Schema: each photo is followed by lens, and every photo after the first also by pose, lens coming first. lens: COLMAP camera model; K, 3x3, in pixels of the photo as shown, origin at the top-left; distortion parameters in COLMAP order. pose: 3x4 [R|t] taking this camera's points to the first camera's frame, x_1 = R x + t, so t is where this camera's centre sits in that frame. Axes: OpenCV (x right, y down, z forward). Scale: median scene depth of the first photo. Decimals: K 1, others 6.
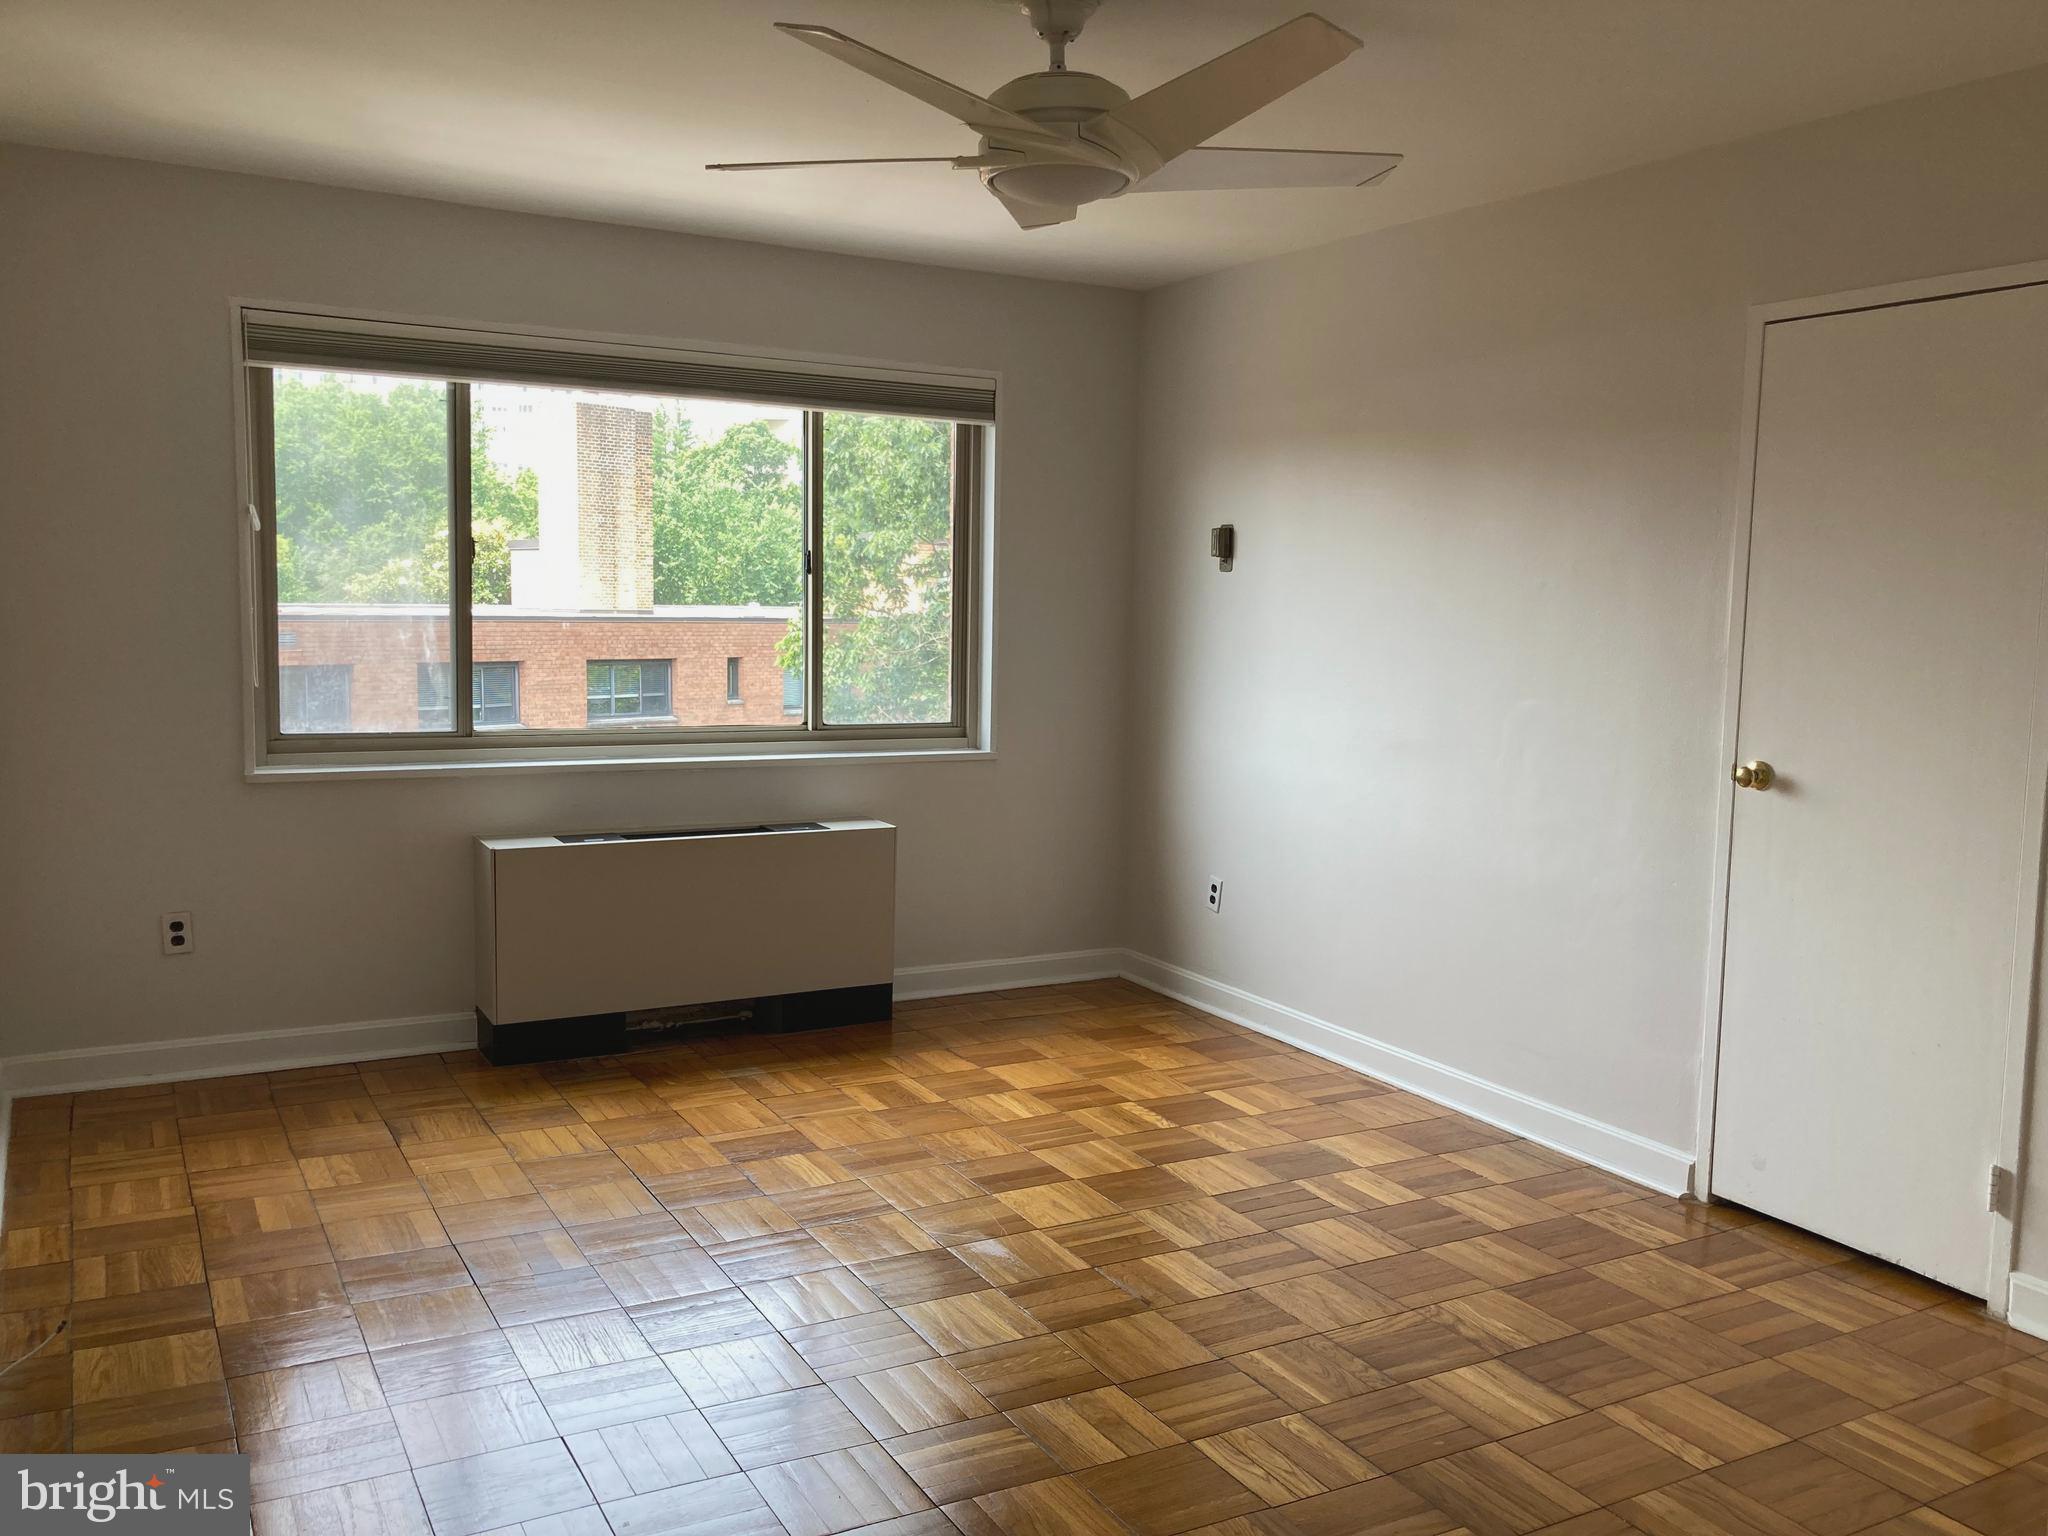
lens RADIAL K [[1590.5, 0, 1035.7], [0, 1590.5, 771.9], [0, 0, 1]] dist [0.006190, 0.002277]
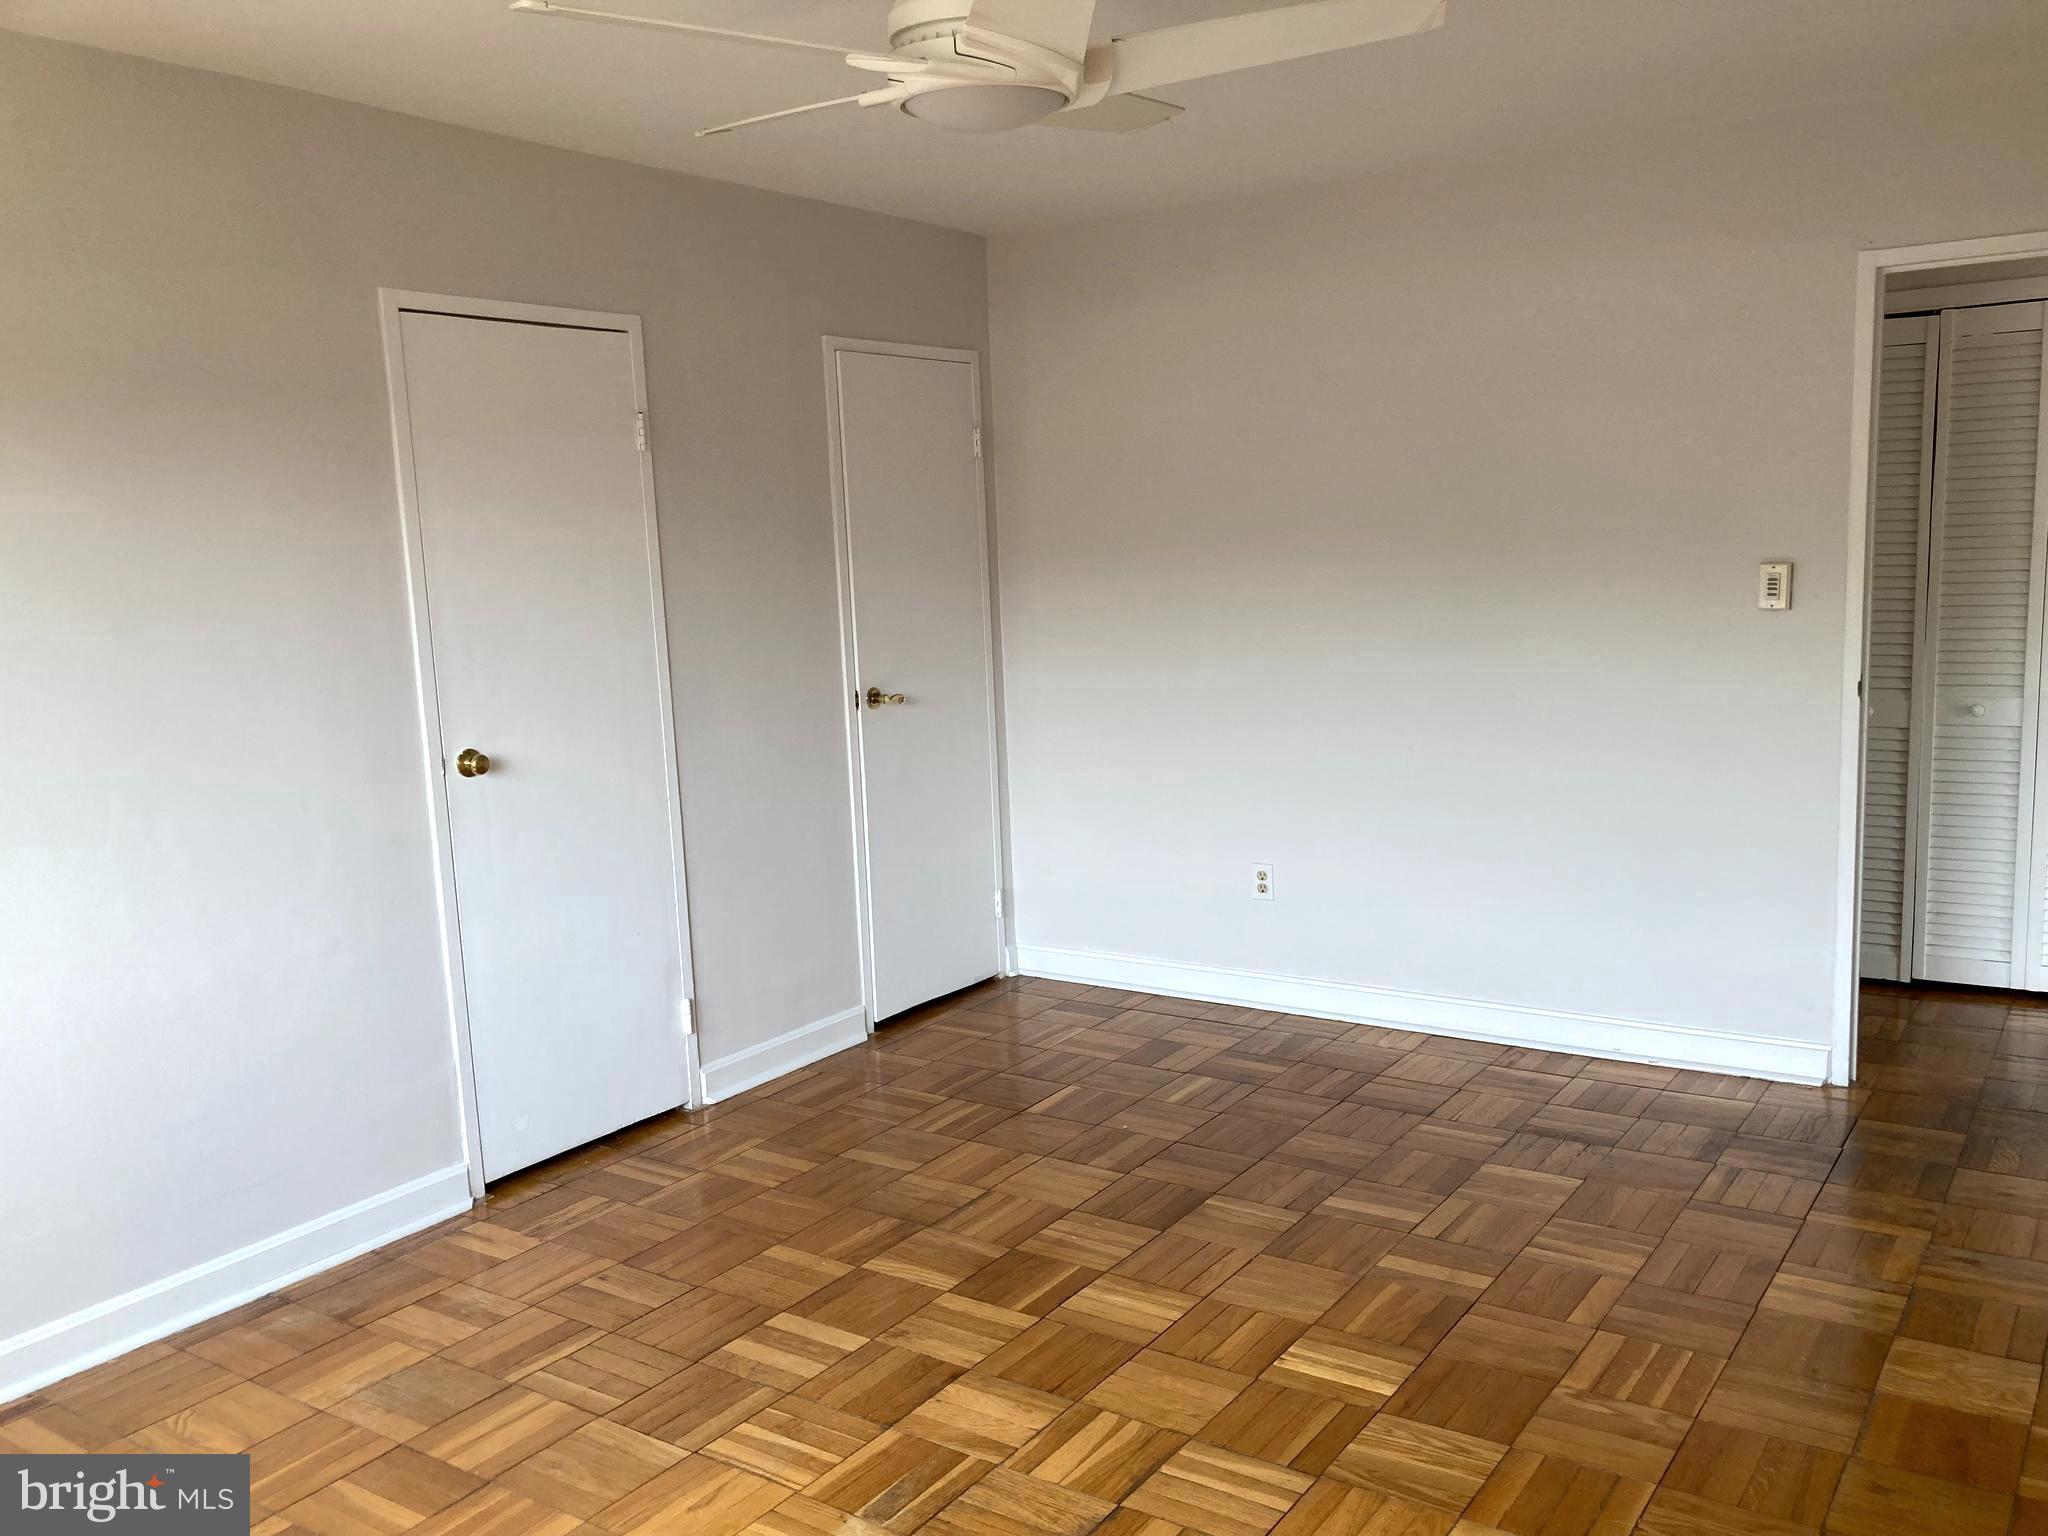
lens RADIAL K [[1590.5, 0, 1035.1], [0, 1590.5, 779.2], [0, 0, 1]] dist [0.006190, 0.002277]
pose [[-0.406596, -0.136828, 0.903304, -0.618549], [0.140987, 0.967480, 0.210010, -0.151362], [-0.902664, 0.212743, -0.374082, 1.064260]]
